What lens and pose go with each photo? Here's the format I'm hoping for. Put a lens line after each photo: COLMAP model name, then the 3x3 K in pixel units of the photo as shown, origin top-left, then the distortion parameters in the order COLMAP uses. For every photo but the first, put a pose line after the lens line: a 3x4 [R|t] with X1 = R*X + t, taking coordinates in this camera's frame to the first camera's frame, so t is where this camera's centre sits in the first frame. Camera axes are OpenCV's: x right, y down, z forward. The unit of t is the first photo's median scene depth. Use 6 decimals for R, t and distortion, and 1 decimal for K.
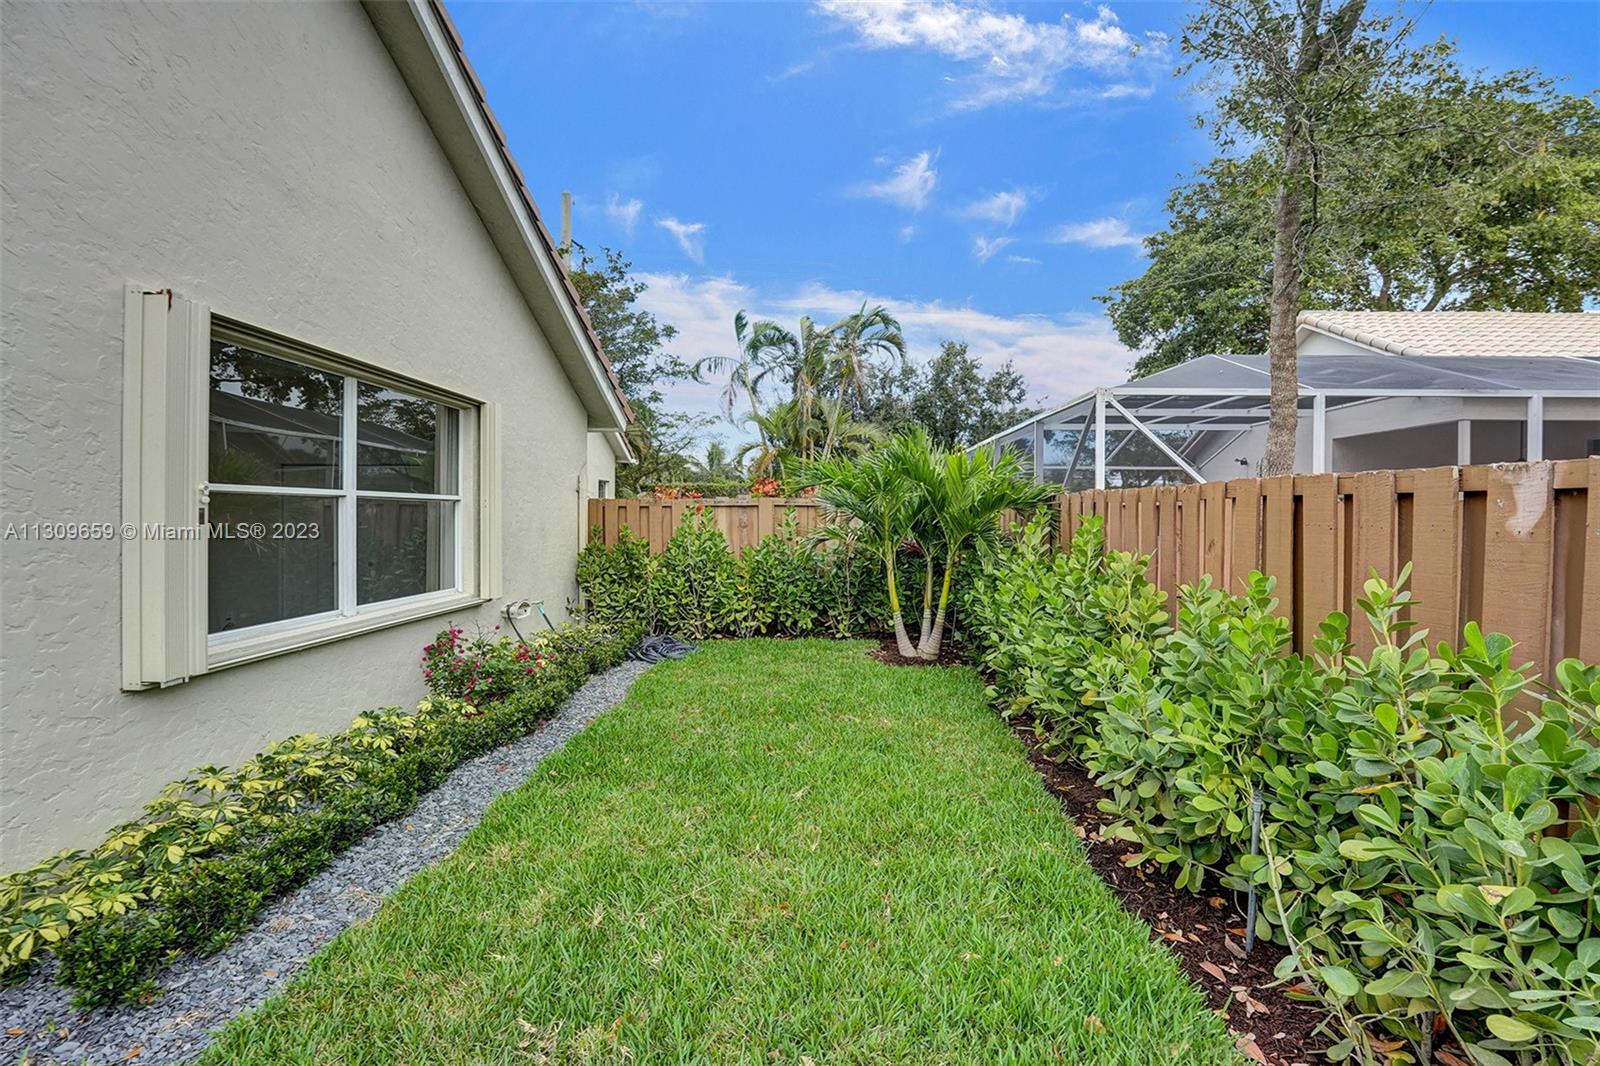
lens RADIAL K [[747.4, 0, 808.0], [0, 747.4, 518.4], [0, 0, 1]] dist [-0.035466, 0.005596]
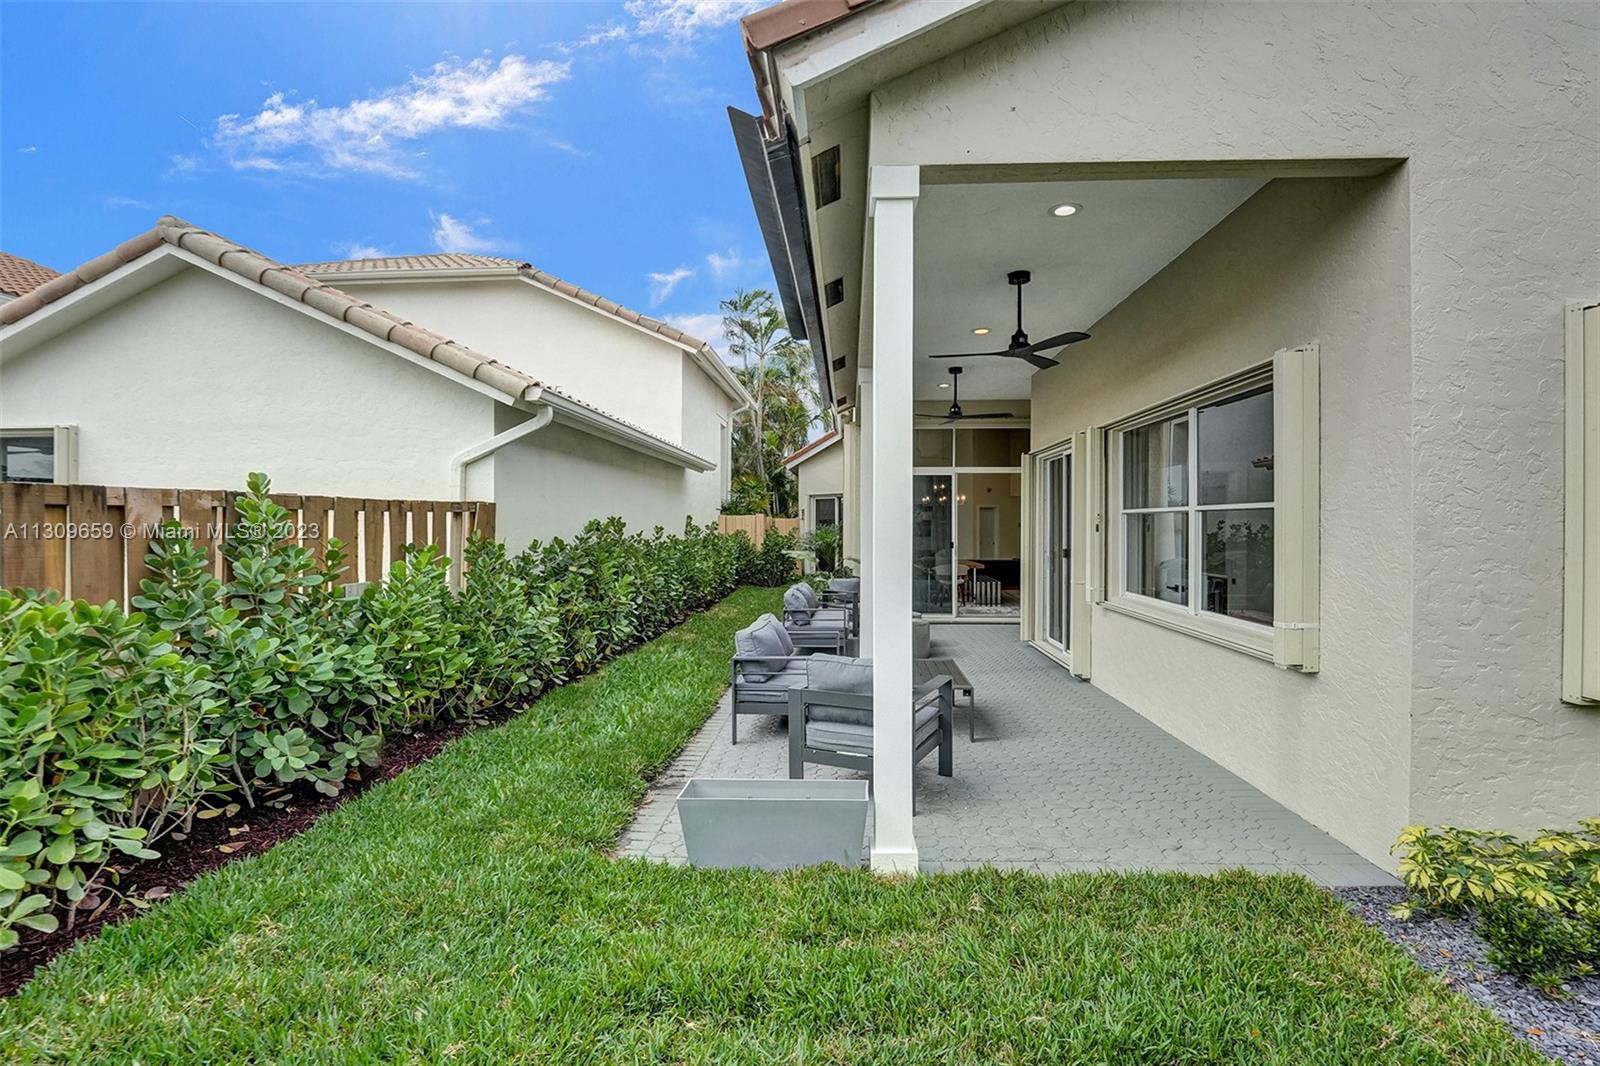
lens RADIAL K [[747.4, 0, 801.8], [0, 747.4, 525.1], [0, 0, 1]] dist [-0.035466, 0.005596]
pose [[-0.030182, -0.001847, -0.999543, 0.103244], [-0.007789, 0.999968, -0.001612, -0.001611], [0.999514, 0.007736, -0.030195, -0.043088]]
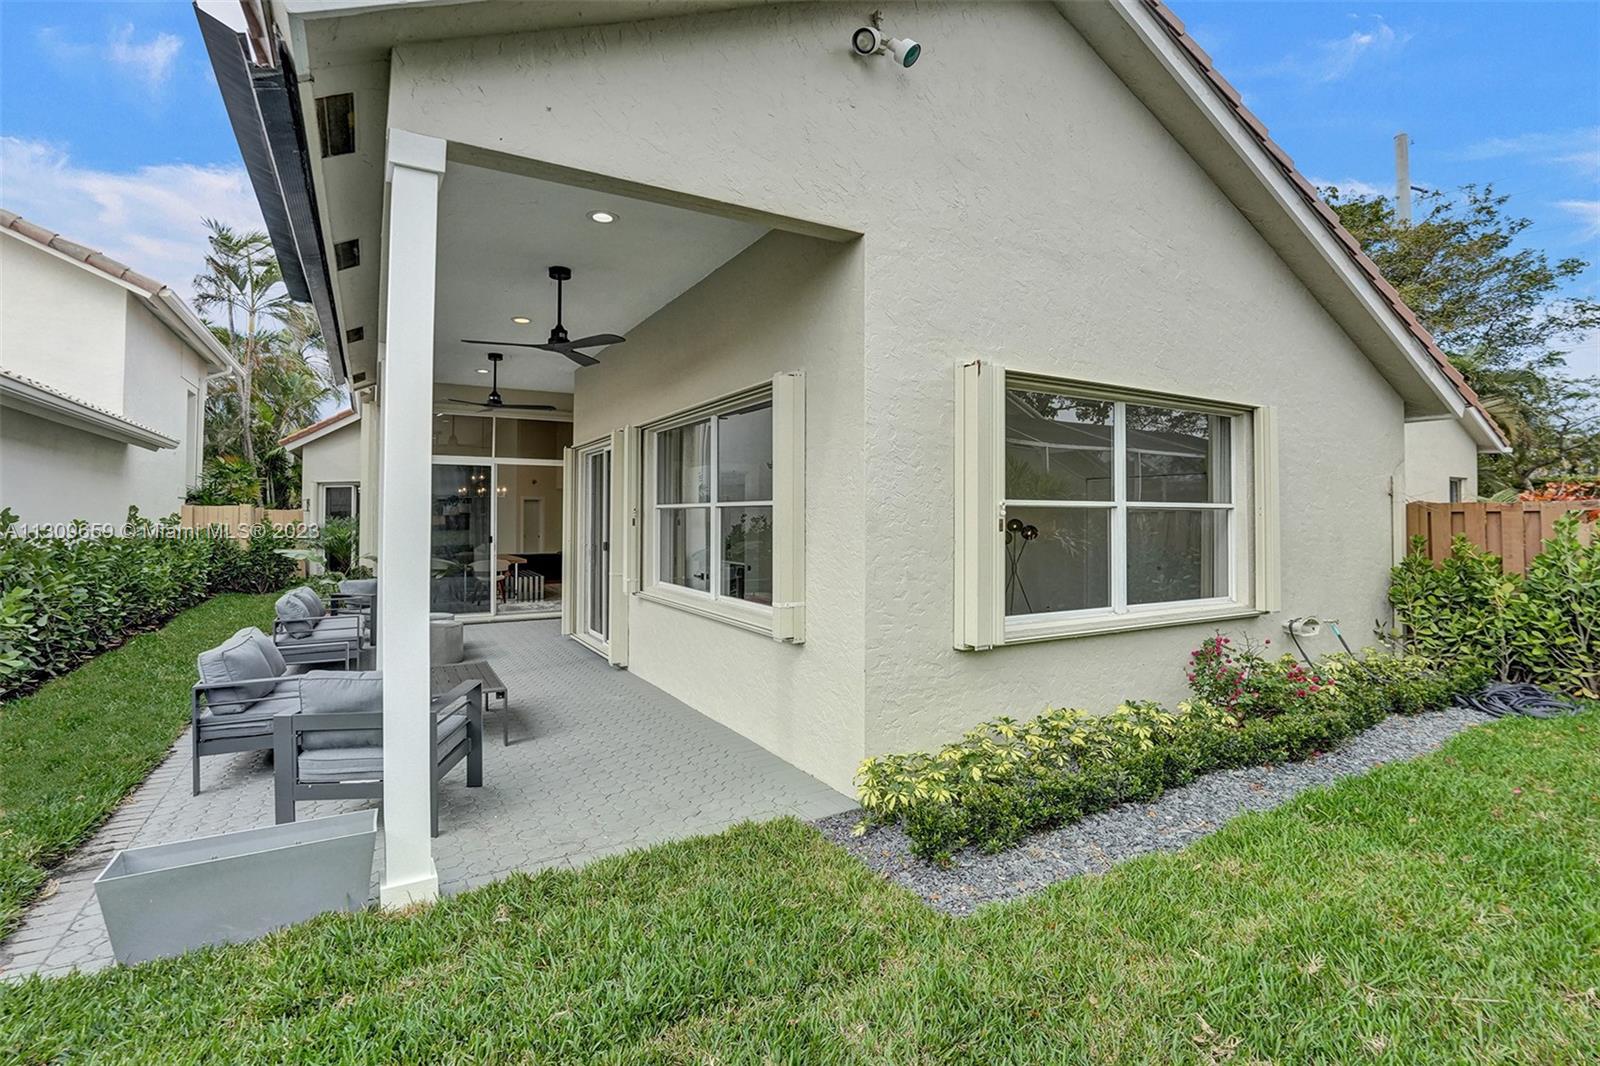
lens RADIAL K [[747.4, 0, 798.8], [0, 747.4, 501.4], [0, 0, 1]] dist [-0.035466, 0.005596]
pose [[0.528668, -0.020268, -0.848587, 0.122447], [-0.005647, 0.999609, -0.027393, -0.007032], [0.848810, 0.019274, 0.528347, -0.024482]]
